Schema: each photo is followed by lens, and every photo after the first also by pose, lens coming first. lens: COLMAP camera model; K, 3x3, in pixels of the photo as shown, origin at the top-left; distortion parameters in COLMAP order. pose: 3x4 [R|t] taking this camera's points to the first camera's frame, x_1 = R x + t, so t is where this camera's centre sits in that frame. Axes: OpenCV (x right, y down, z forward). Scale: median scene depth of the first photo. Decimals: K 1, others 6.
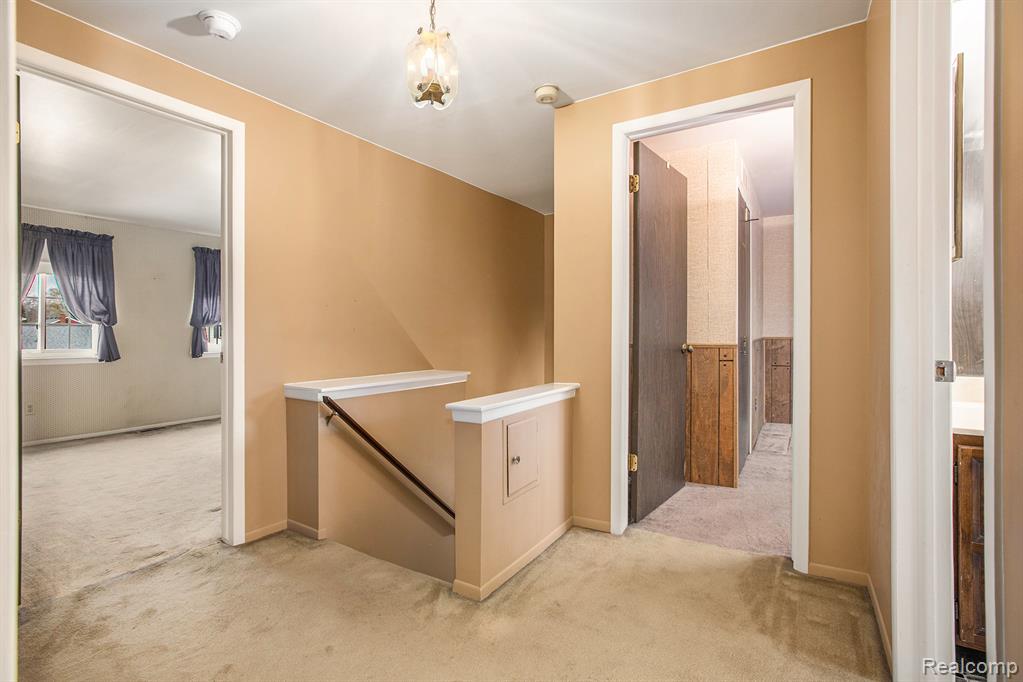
lens RADIAL K [[481.2, 0, 517.2], [0, 481.2, 334.5], [0, 0, 1]] dist [-0.033693, 0.005546]
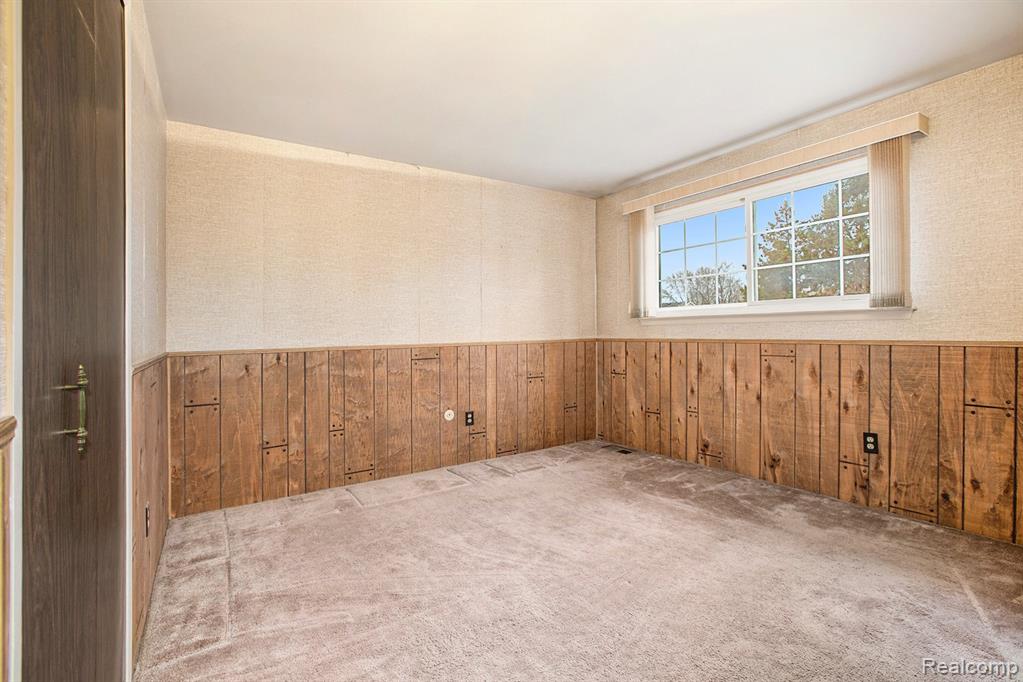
lens RADIAL K [[481.2, 0, 515.3], [0, 481.2, 336.6], [0, 0, 1]] dist [-0.033693, 0.005546]
pose [[0.441646, 0.006296, 0.897167, 0.246268], [0.004664, 0.999946, -0.009313, -0.004338], [-0.897177, 0.008297, 0.441593, 0.479508]]
